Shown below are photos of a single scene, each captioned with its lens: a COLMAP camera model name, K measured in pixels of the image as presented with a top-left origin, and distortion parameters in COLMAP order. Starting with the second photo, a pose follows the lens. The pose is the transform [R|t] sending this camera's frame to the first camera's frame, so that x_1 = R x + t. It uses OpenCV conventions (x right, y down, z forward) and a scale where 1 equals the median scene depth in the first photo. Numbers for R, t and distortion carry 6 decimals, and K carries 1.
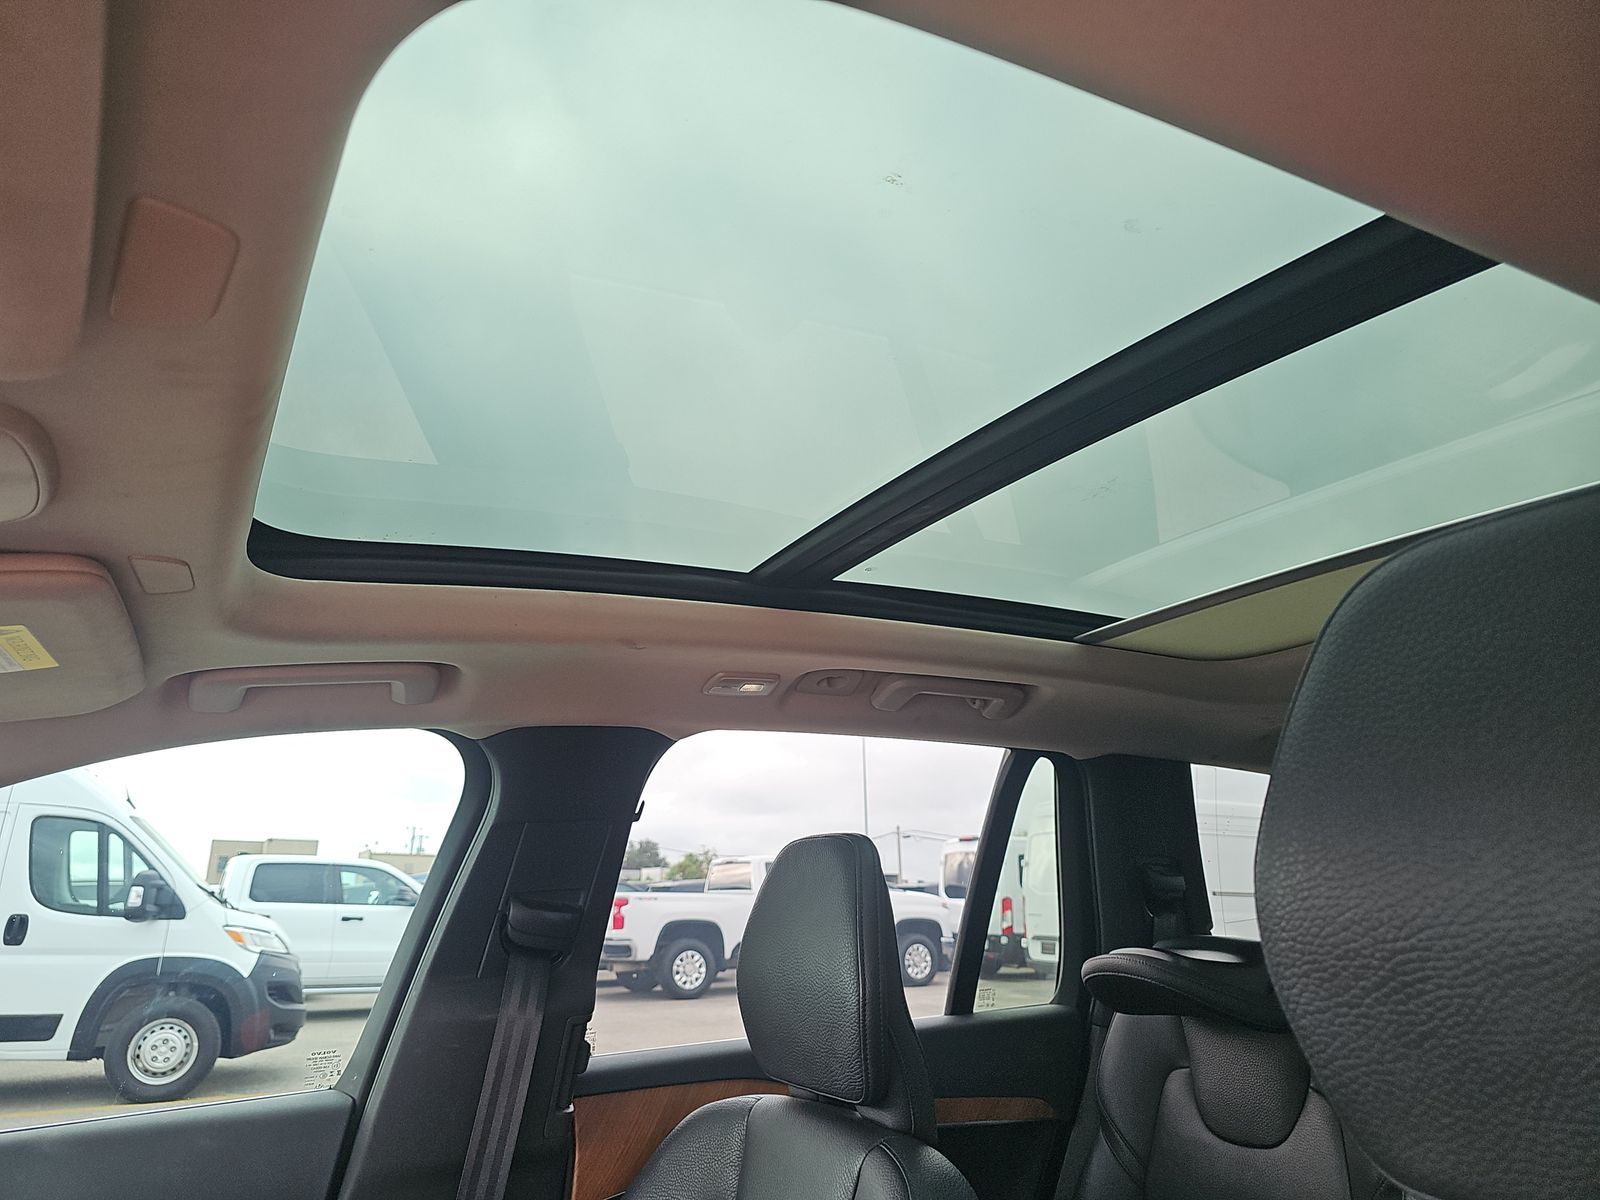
lens RADIAL K [[1093.0, 0, 800.7], [0, 1093.0, 577.6], [0, 0, 1]] dist [-0.005014, 0.001629]
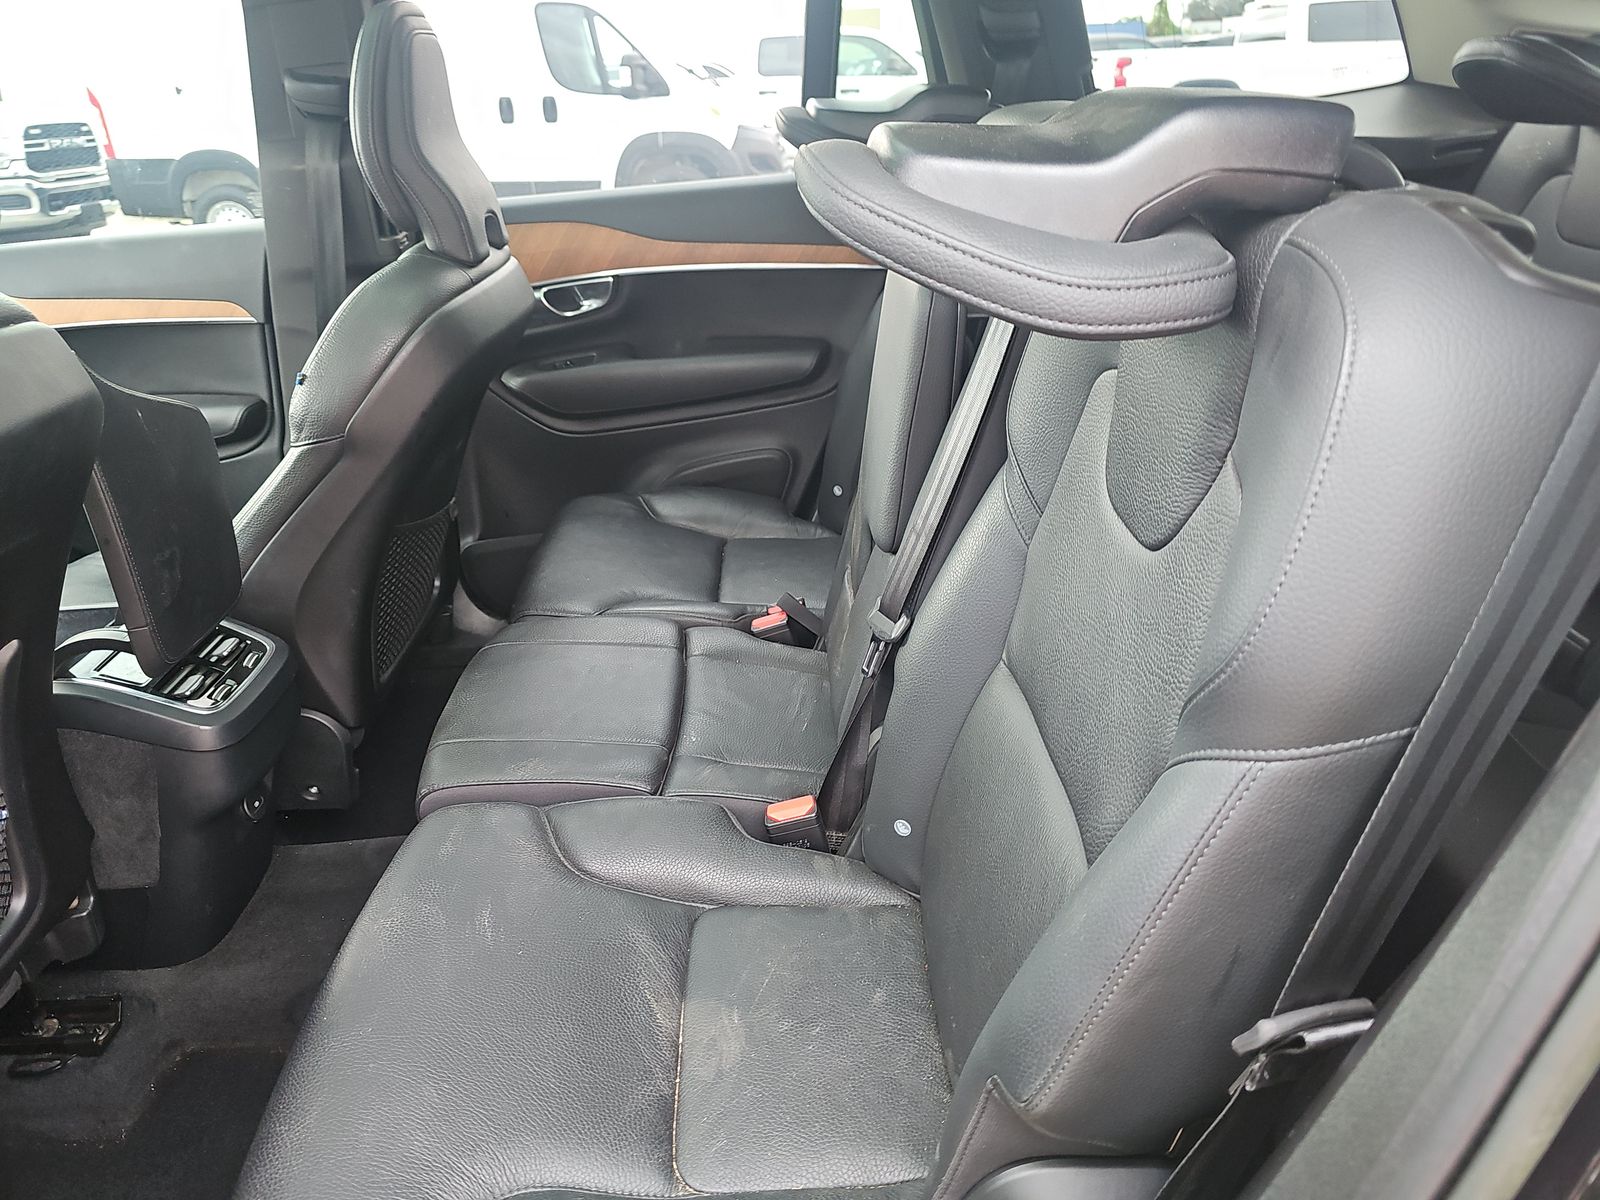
lens RADIAL K [[1068.7, 0, 793.2], [0, 1068.7, 614.5], [0, 0, 1]] dist [0.056508, -0.064375]
pose [[0.866384, 0.192713, -0.460696, 0.173715], [0.176841, 0.744359, 0.643939, 0.011941], [0.467018, -0.639369, 0.610821, 0.022949]]
